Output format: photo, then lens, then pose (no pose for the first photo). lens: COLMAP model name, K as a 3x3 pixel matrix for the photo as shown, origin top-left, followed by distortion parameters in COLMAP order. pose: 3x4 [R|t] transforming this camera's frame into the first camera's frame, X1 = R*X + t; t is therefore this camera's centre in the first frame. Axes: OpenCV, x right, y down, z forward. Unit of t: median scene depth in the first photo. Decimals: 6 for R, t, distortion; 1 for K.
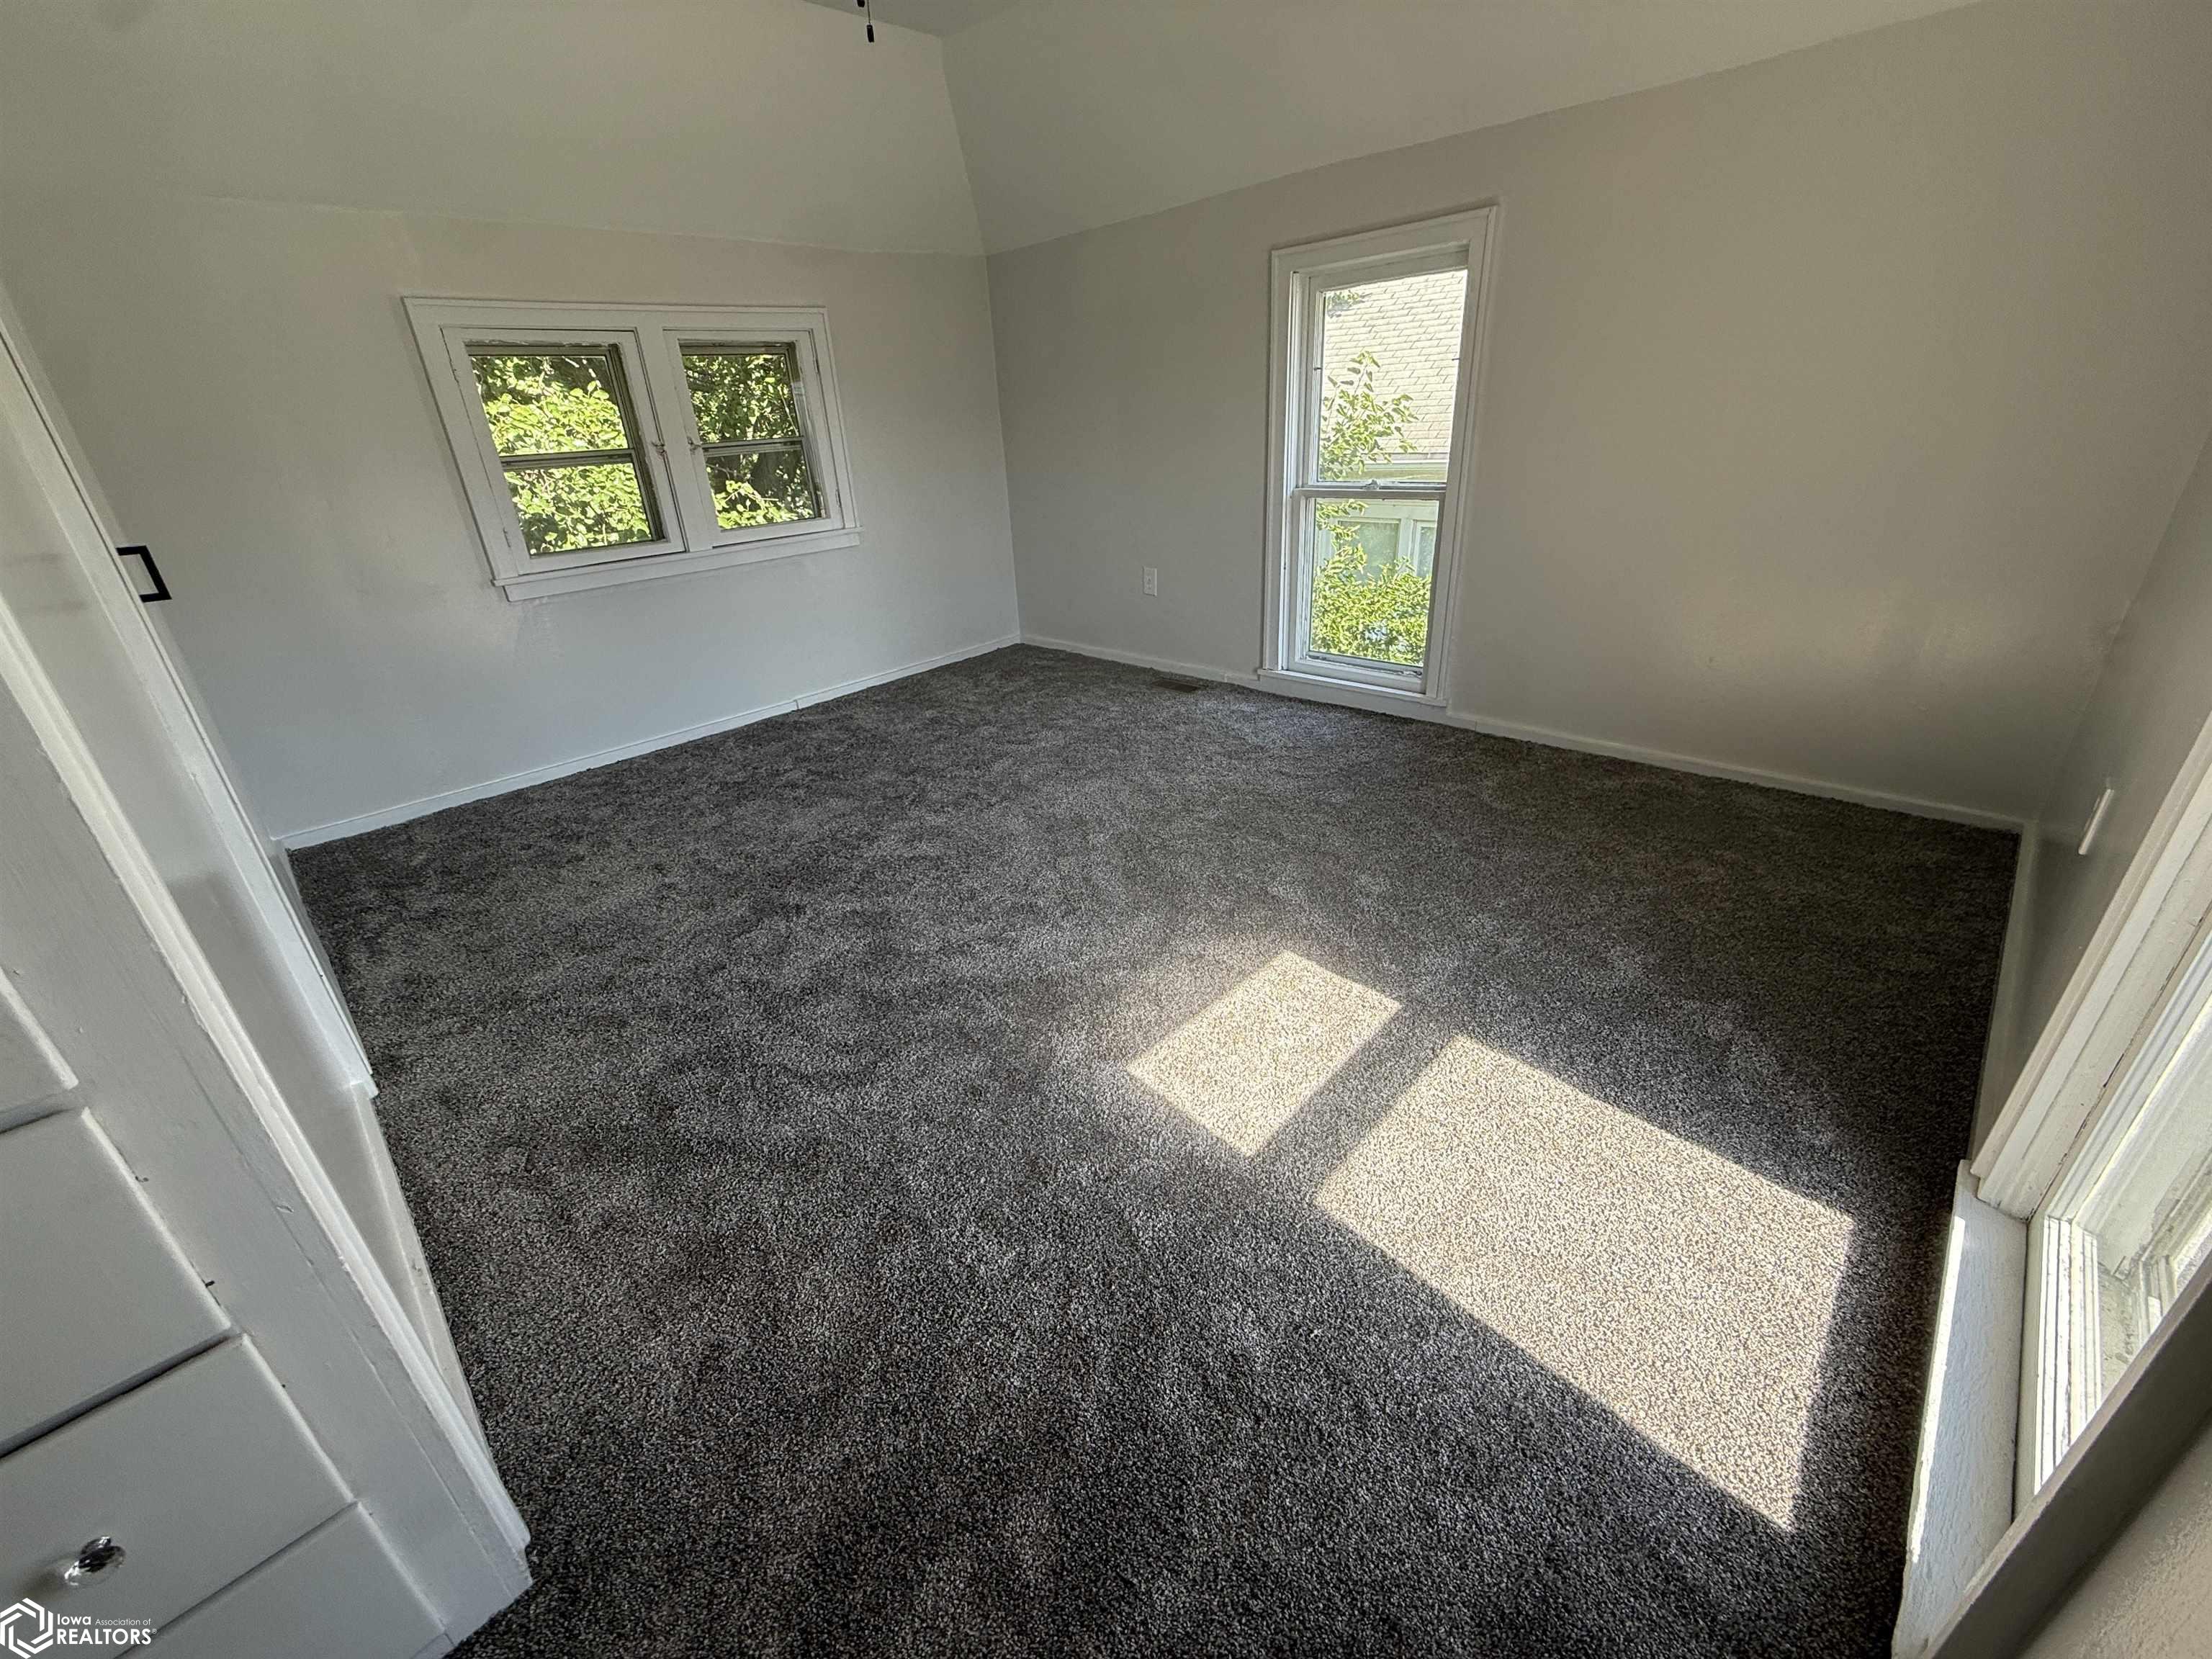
lens RADIAL K [[872.2, 0, 1106.0], [0, 872.2, 829.5], [0, 0, 1]] dist [-0.001270, 0.000232]
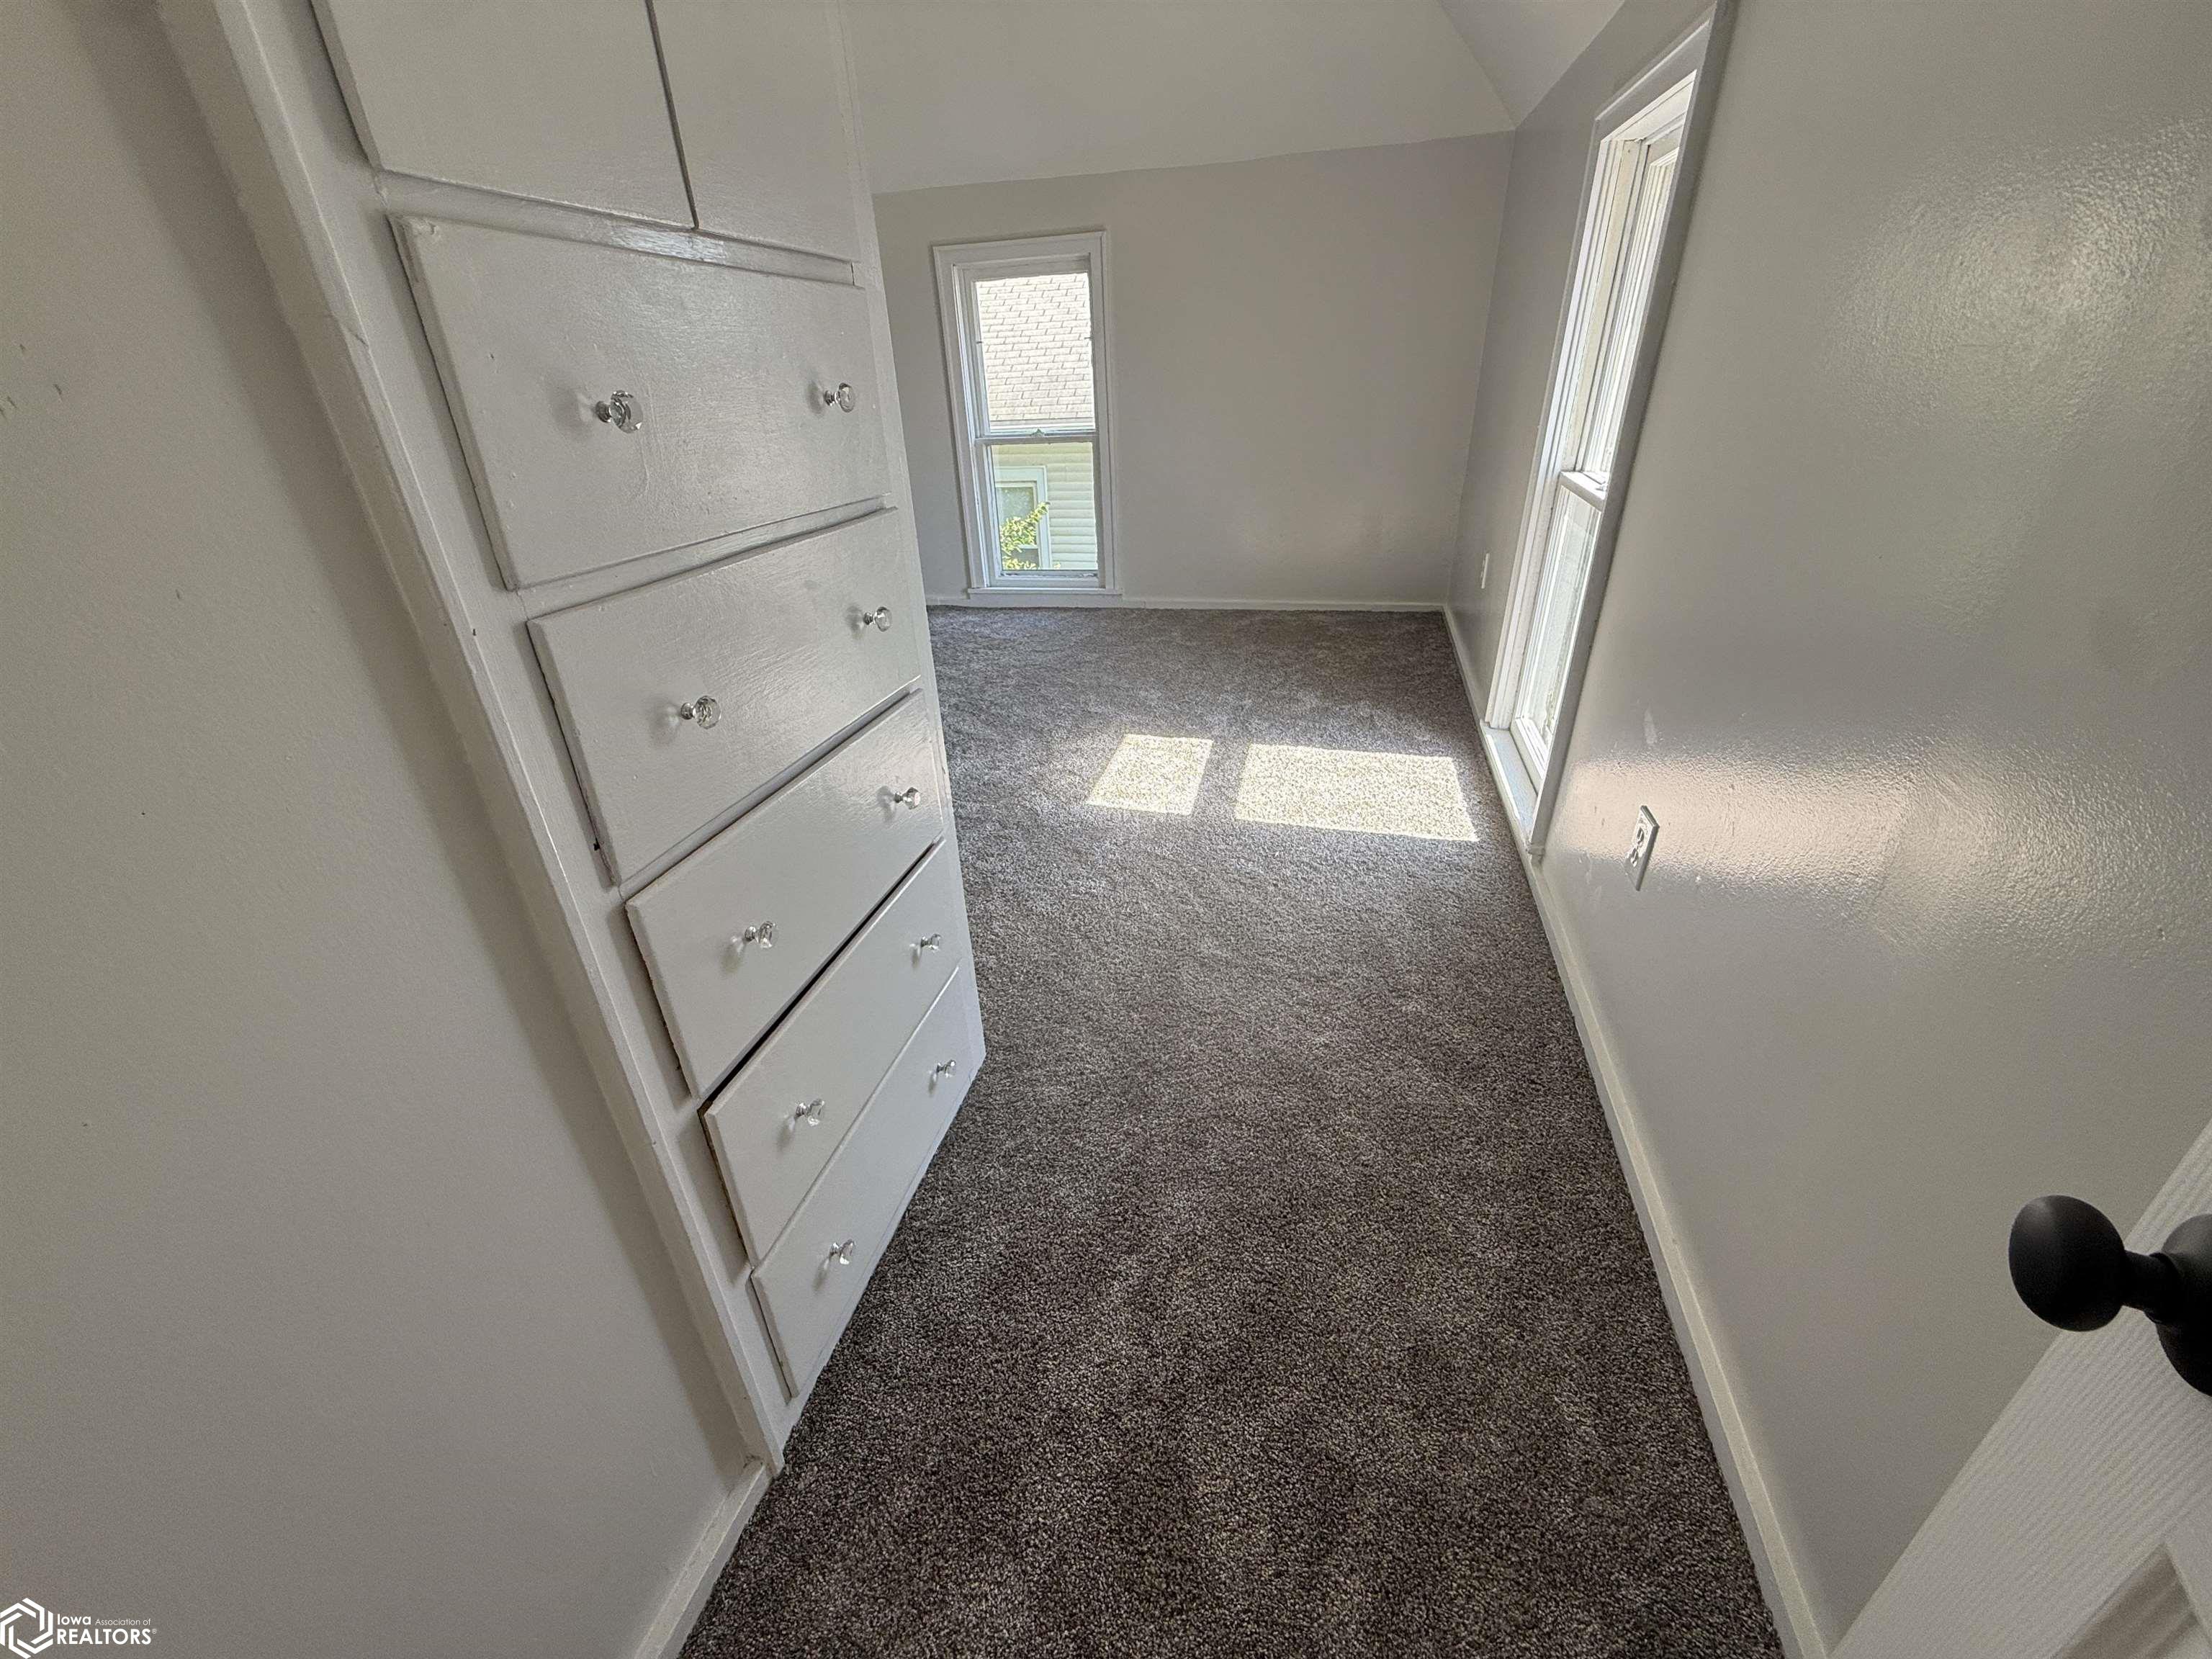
lens RADIAL K [[859.9, 0, 1106.7], [0, 859.9, 815.7], [0, 0, 1]] dist [0.001125, 0.000418]
pose [[0.861502, -0.224814, 0.455273, -0.500089], [0.219120, 0.973459, 0.066058, 0.160495], [-0.458041, 0.042850, 0.887898, -0.271689]]
